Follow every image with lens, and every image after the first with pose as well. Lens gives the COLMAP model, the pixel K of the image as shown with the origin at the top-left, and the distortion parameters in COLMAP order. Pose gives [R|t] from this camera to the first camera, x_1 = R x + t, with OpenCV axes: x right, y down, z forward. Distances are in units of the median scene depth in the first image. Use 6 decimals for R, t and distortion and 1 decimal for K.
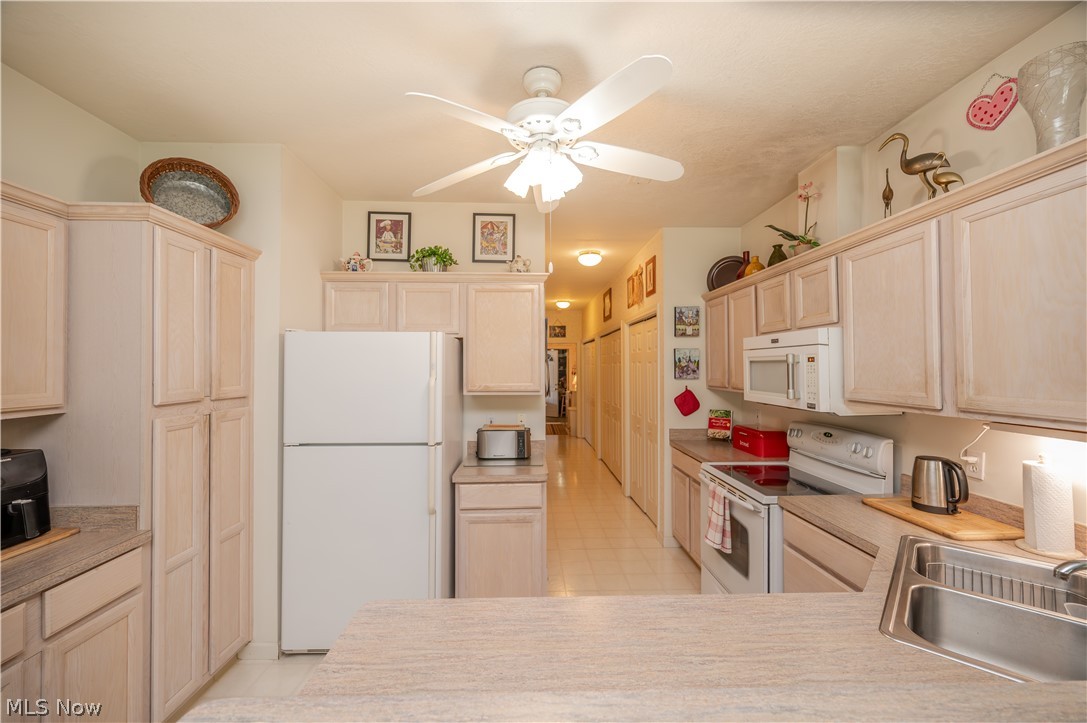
lens RADIAL K [[437.4, 0, 543.5], [0, 437.4, 361.5], [0, 0, 1]] dist [0.000335, 0.000332]
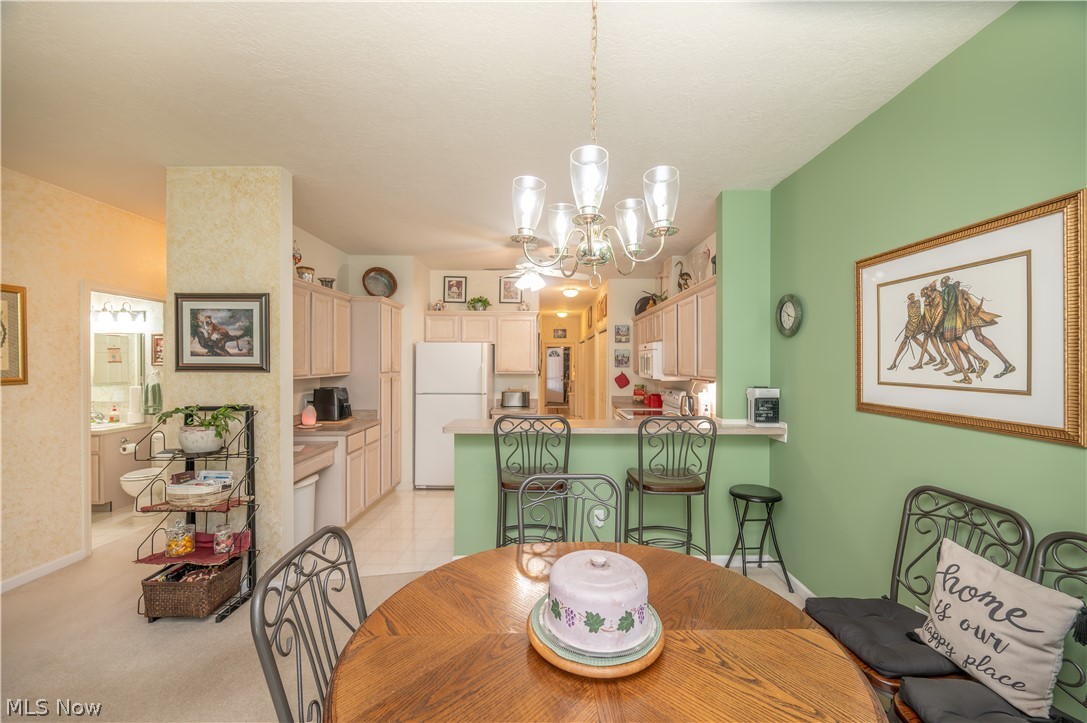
lens RADIAL K [[437.4, 0, 543.5], [0, 437.4, 361.5], [0, 0, 1]] dist [0.000335, 0.000332]
pose [[0.999282, 0.004455, -0.037629, 0.097421], [-0.004098, 0.999946, 0.009561, 0.003115], [0.037670, -0.009400, 0.999246, -0.859020]]
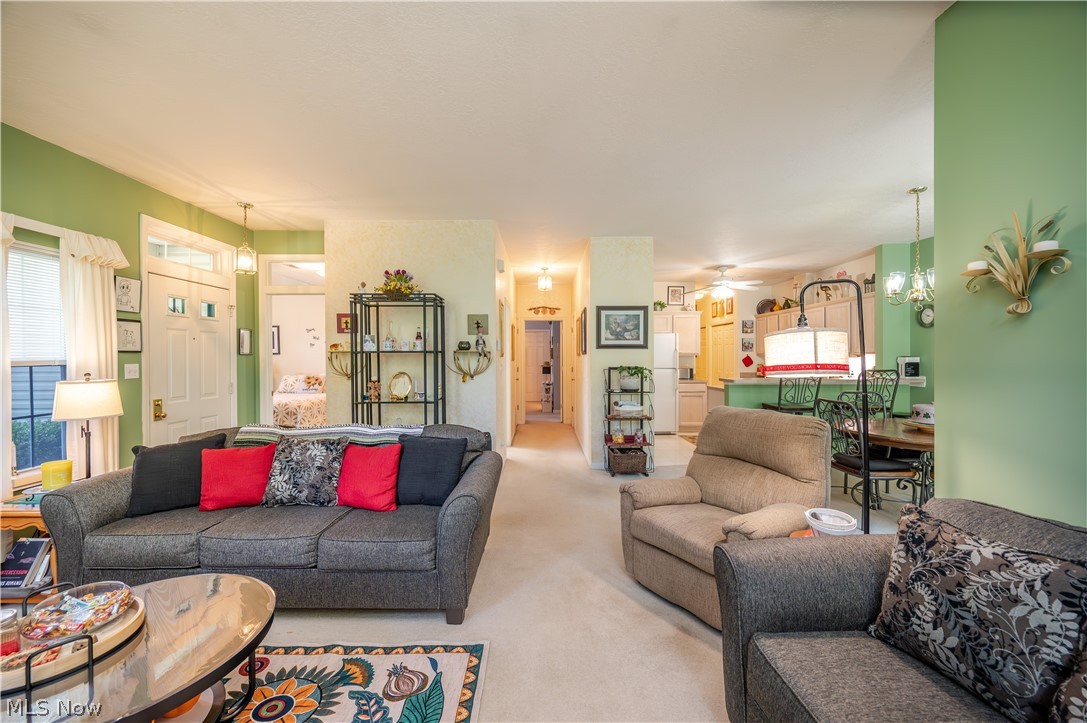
lens RADIAL K [[437.4, 0, 543.5], [0, 437.4, 361.5], [0, 0, 1]] dist [0.000335, 0.000332]
pose [[0.999393, 0.000661, -0.034844, -0.801485], [0.000246, 0.999661, 0.026045, 0.039380], [0.034849, -0.026038, 0.999053, -1.620271]]
